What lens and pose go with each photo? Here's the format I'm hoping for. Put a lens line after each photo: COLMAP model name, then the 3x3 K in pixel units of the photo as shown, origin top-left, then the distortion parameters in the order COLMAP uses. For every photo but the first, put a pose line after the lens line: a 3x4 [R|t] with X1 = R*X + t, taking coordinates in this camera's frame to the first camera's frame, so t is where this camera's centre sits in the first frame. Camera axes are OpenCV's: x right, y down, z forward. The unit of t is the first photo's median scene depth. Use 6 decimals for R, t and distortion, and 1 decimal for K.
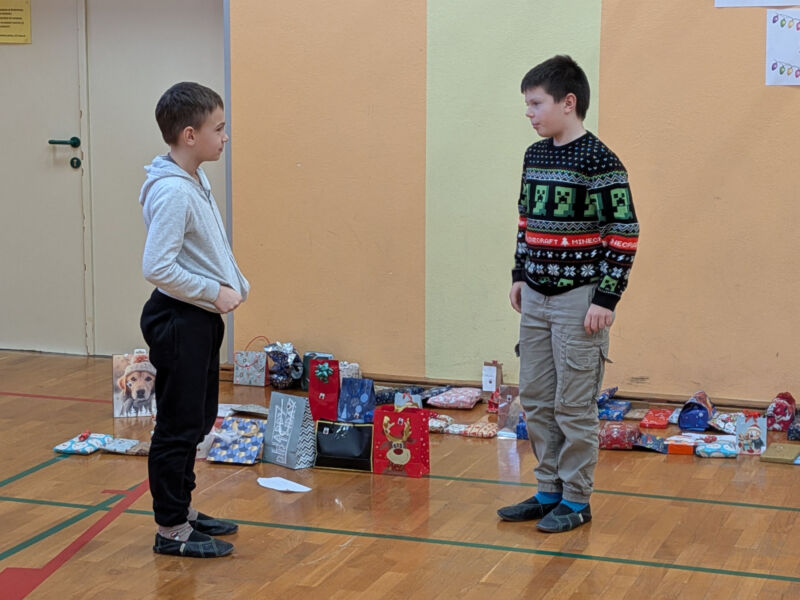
lens RADIAL K [[1813.5, 0, 414.9], [0, 1813.5, 297.9], [0, 0, 1]] dist [0.114085, 0.000000]
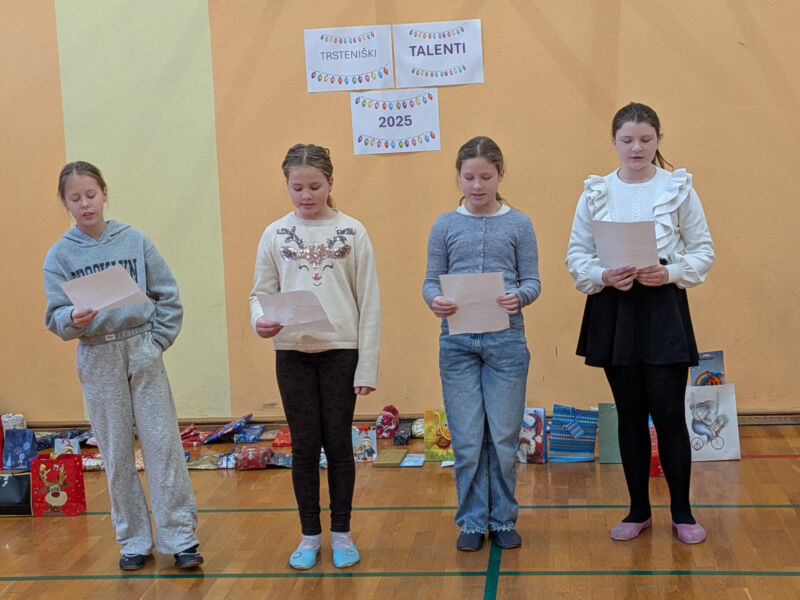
lens RADIAL K [[1403.2, 0, 429.8], [0, 1403.2, 273.1], [0, 0, 1]] dist [0.105561, 0.000000]
pose [[0.971658, -0.069793, 0.225854, 0.024732], [0.077667, 0.996636, -0.026157, -0.009836], [-0.223269, 0.042957, 0.973810, 0.082137]]
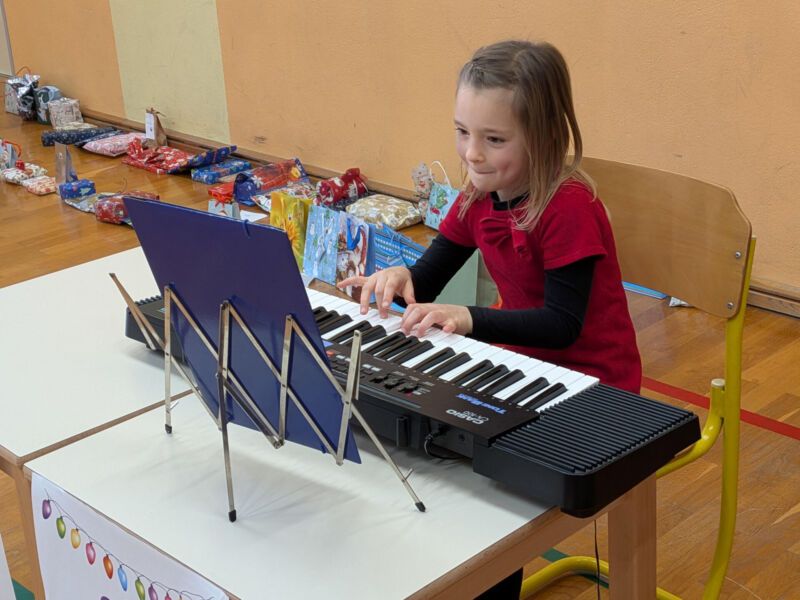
lens RADIAL K [[1403.2, 0, 429.1], [0, 1403.2, 294.8], [0, 0, 1]] dist [0.105561, 0.000000]
pose [[0.895108, 0.116854, -0.430263, 0.553733], [-0.014949, 0.972366, 0.232984, -0.049973], [0.445598, -0.202114, 0.872120, 0.418598]]
